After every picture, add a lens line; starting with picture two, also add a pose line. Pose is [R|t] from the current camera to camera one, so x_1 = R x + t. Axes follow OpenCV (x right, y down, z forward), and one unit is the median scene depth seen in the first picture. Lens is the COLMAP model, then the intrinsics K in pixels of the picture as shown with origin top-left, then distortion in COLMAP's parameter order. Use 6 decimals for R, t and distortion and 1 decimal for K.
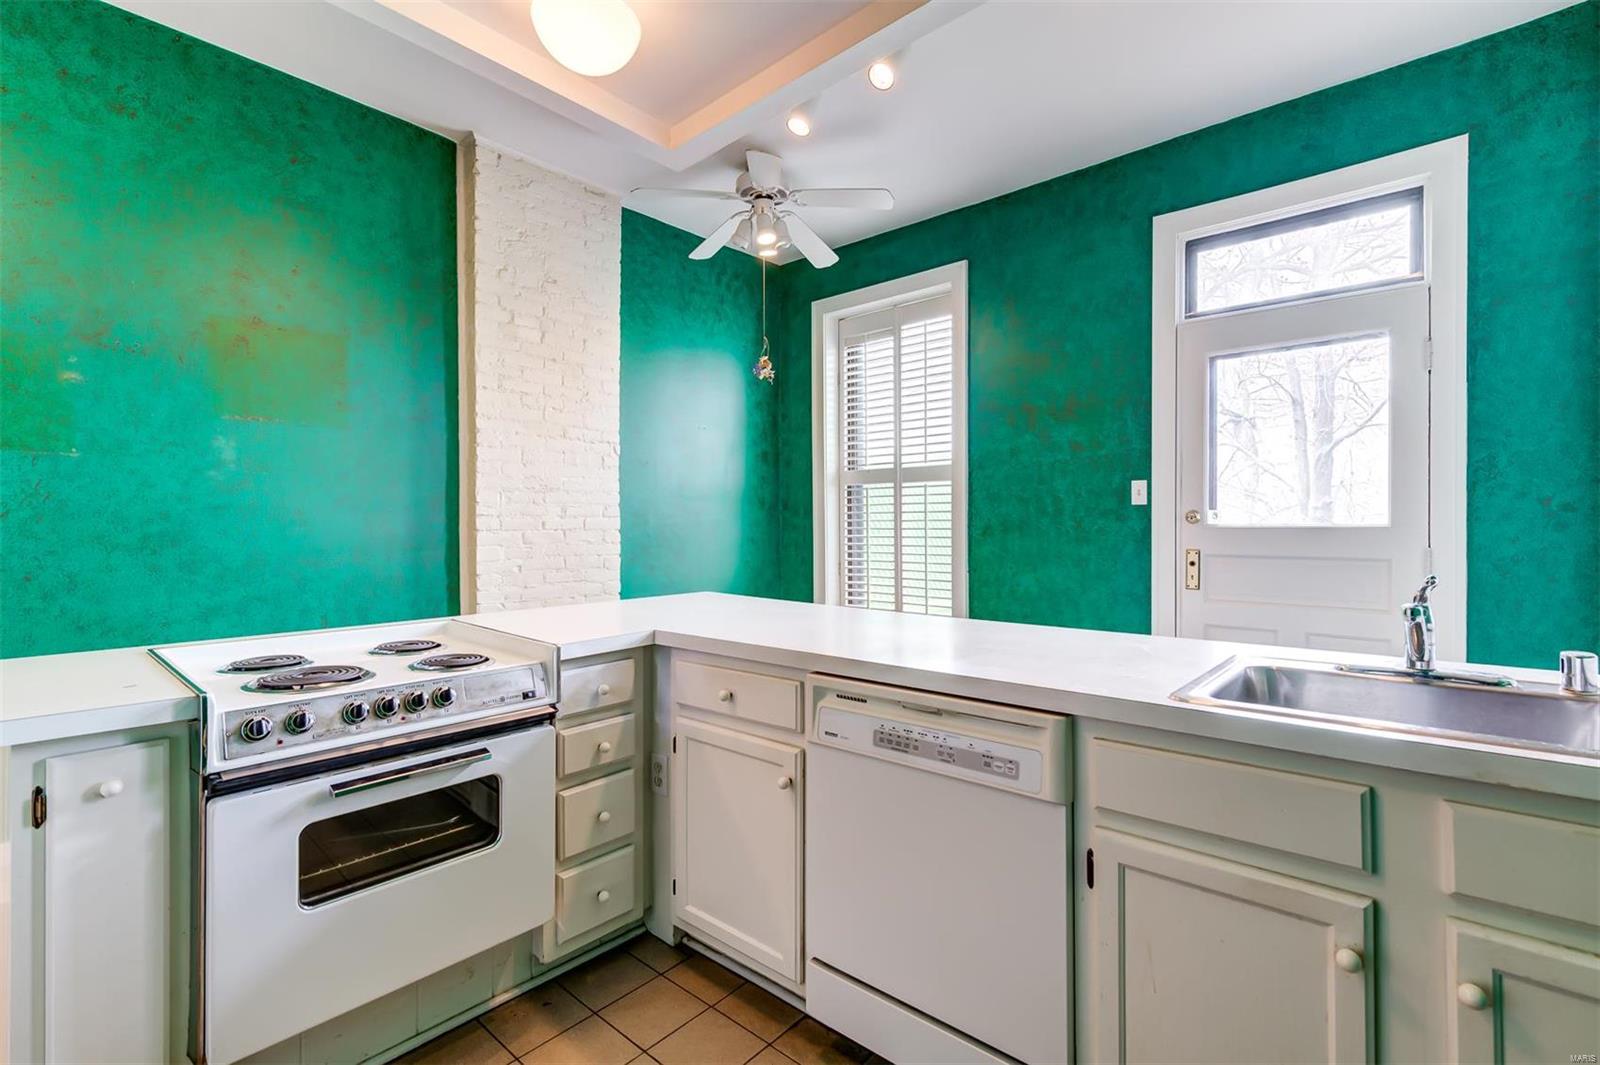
lens RADIAL K [[727.0, 0, 800.8], [0, 727.0, 524.8], [0, 0, 1]] dist [0.002696, -0.000194]
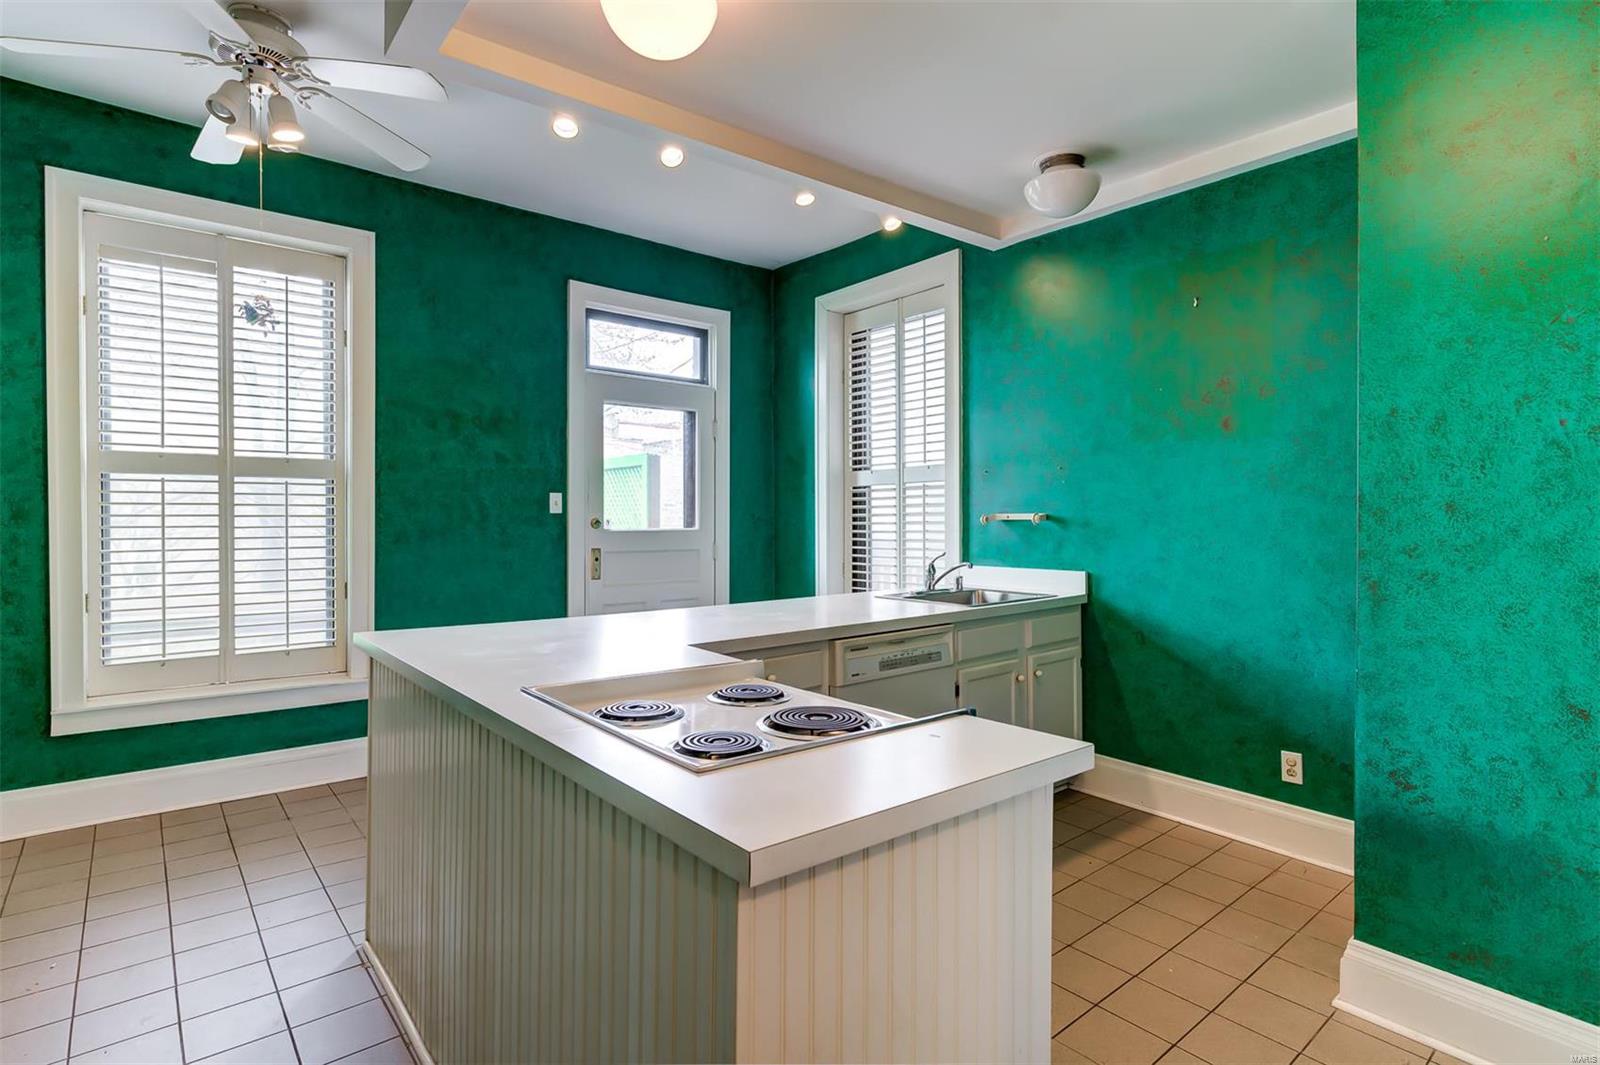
lens RADIAL K [[792.4, 0, 797.1], [0, 792.4, 519.3], [0, 0, 1]] dist [0.005280, -0.000627]
pose [[0.161348, -0.003578, 0.986891, -0.725915], [-0.000249, 0.999993, 0.003666, -0.021478], [-0.986898, -0.000837, 0.161346, 0.379018]]
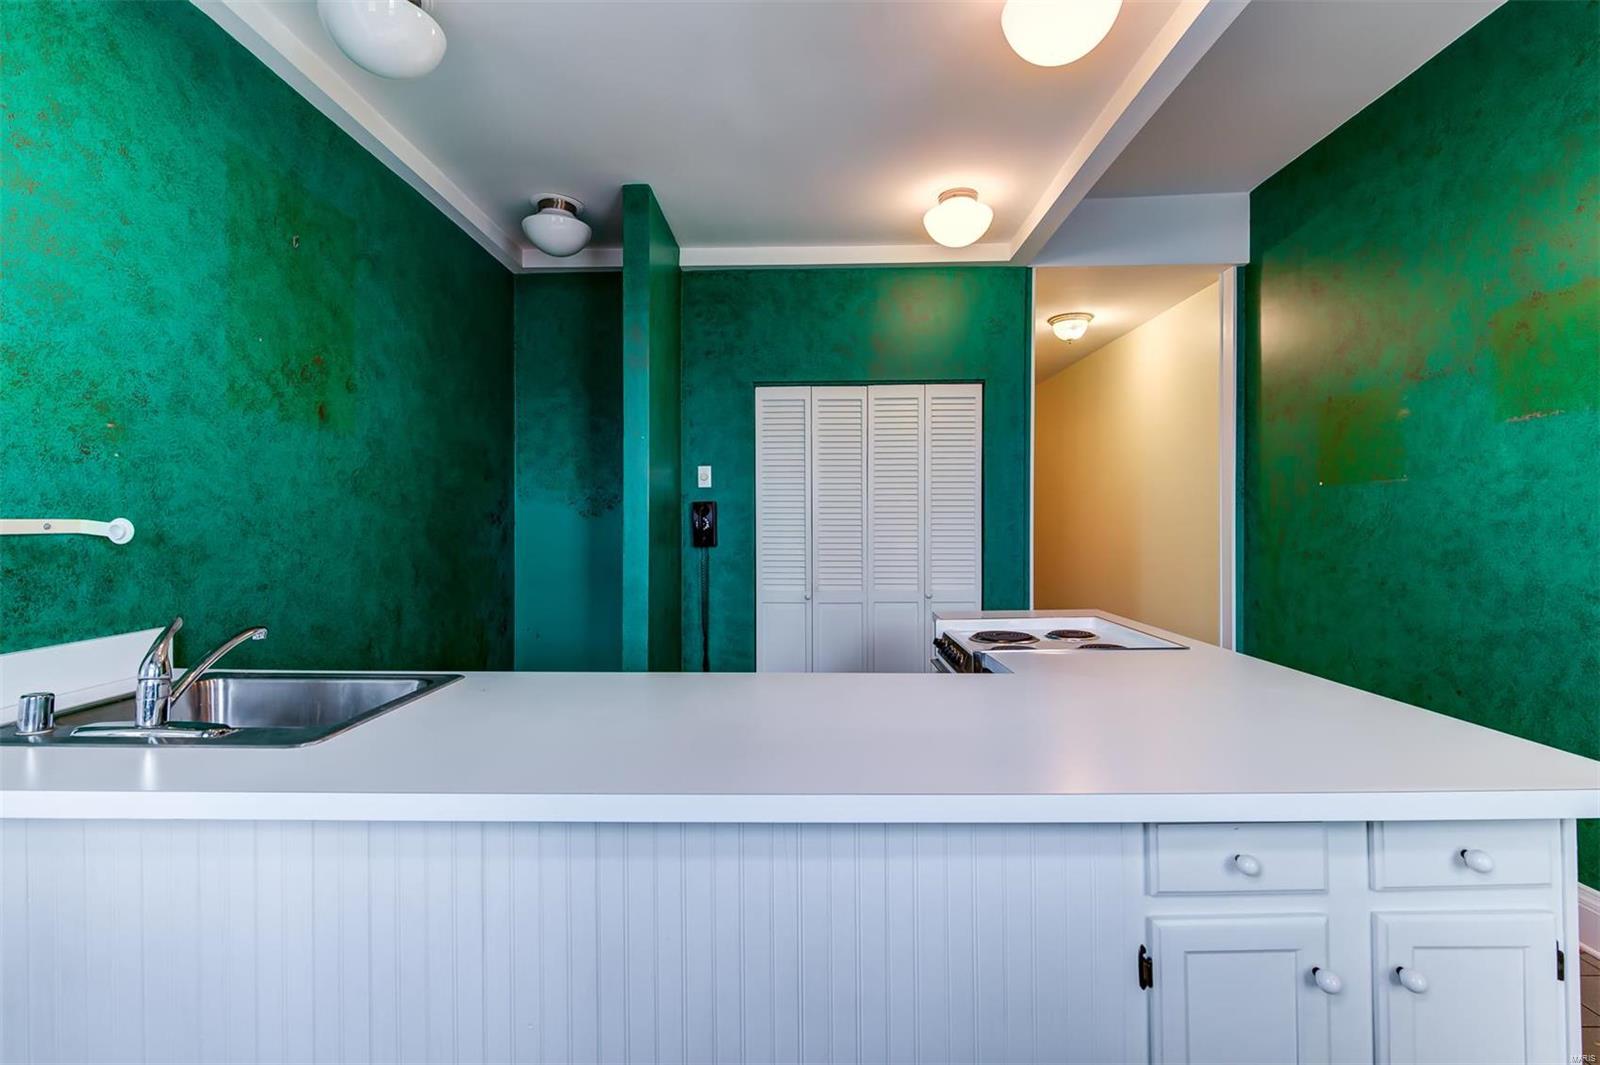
lens RADIAL K [[727.0, 0, 801.8], [0, 727.0, 525.7], [0, 0, 1]] dist [0.002696, -0.000194]
pose [[-0.761108, 0.006673, -0.648591, 0.323599], [0.003798, 0.999976, 0.005832, -0.022587], [0.648614, 0.001975, -0.761115, 0.843149]]
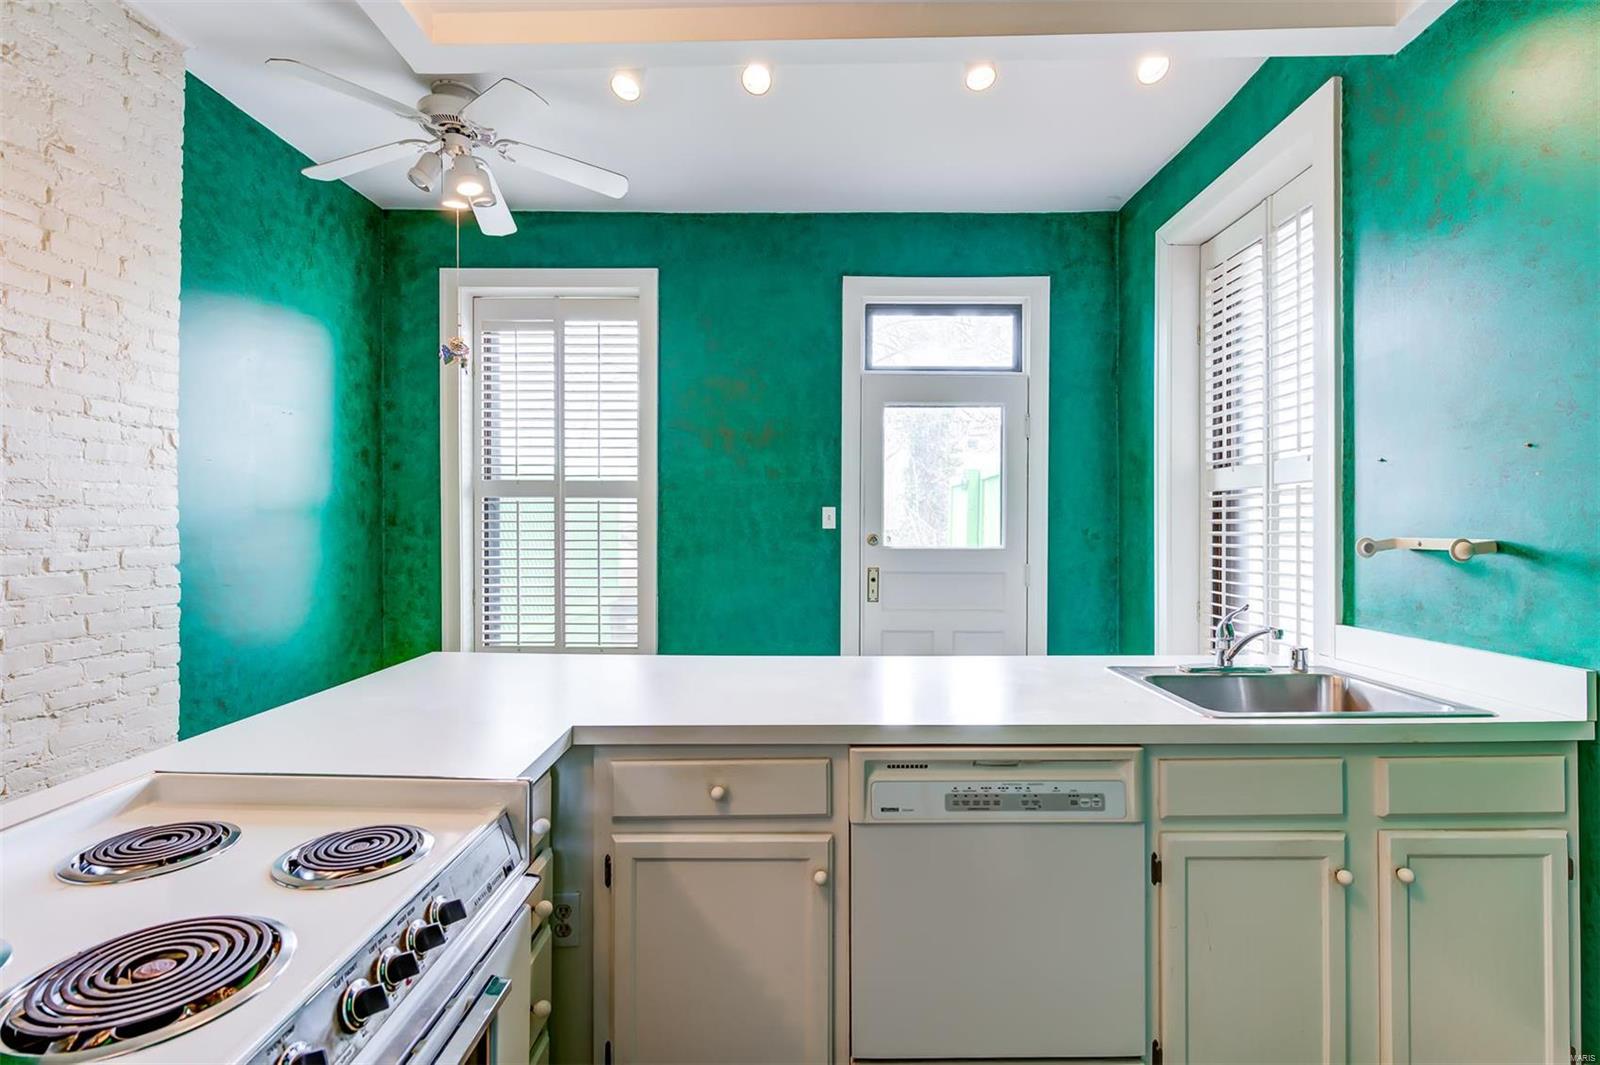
lens RADIAL K [[734.2, 0, 810.9], [0, 734.2, 523.1], [0, 0, 1]] dist [0.005130, -0.002434]
pose [[0.749785, 0.001677, 0.661679, -0.291443], [-0.002067, 0.999998, -0.000192, -0.034495], [-0.661678, -0.001223, 0.749787, 0.161986]]
